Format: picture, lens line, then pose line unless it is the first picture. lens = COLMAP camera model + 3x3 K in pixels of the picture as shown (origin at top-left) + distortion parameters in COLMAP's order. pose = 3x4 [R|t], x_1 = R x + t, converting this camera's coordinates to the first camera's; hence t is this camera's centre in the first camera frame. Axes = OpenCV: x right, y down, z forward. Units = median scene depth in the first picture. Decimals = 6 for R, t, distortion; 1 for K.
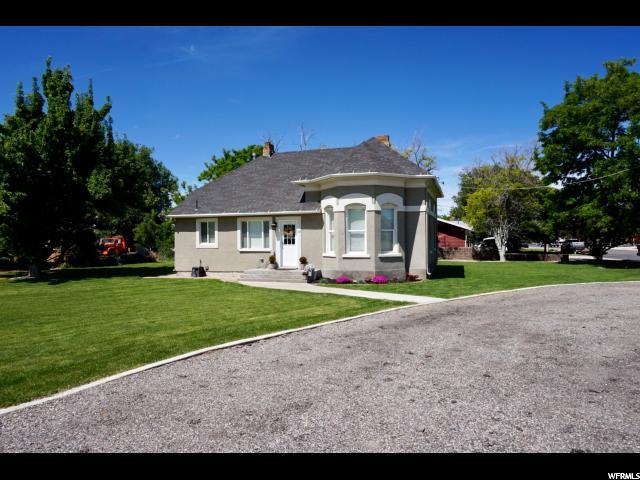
lens RADIAL K [[432.2, 0, 320.0], [0, 432.2, 240.0], [0, 0, 1]] dist [0.003970, 0.001621]
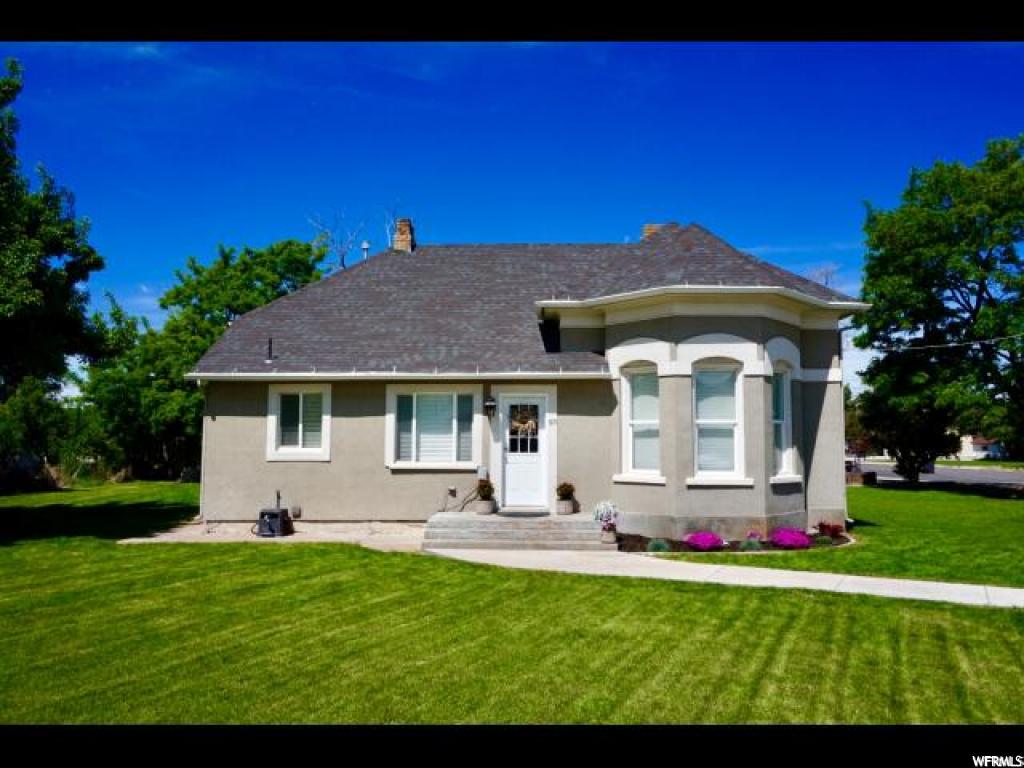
lens RADIAL K [[738.5, 0, 512.0], [0, 738.5, 384.0], [0, 0, 1]] dist [-0.010858, -0.004523]
pose [[0.960842, 0.032513, 0.275184, -0.275495], [-0.010709, 0.996708, -0.080369, 0.001952], [-0.276891, 0.074275, 0.958026, 0.320810]]
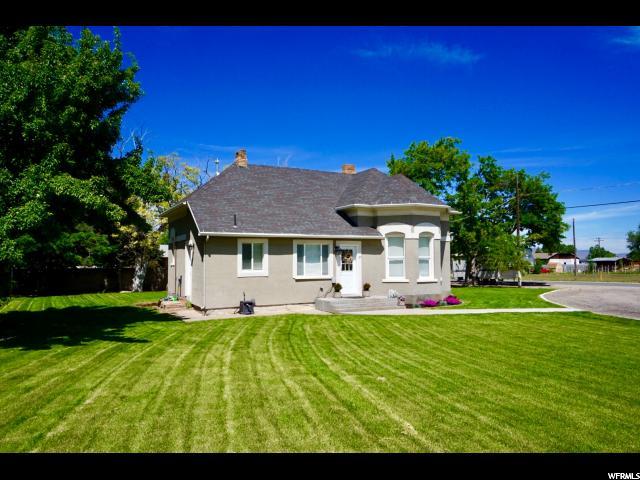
lens RADIAL K [[461.6, 0, 320.0], [0, 461.6, 240.0], [0, 0, 1]] dist [-0.010858, -0.004523]
pose [[0.701049, 0.039692, 0.712008, -0.819223], [0.002629, 0.998299, -0.058241, 0.002242], [-0.713109, 0.042702, 0.699752, 0.338790]]
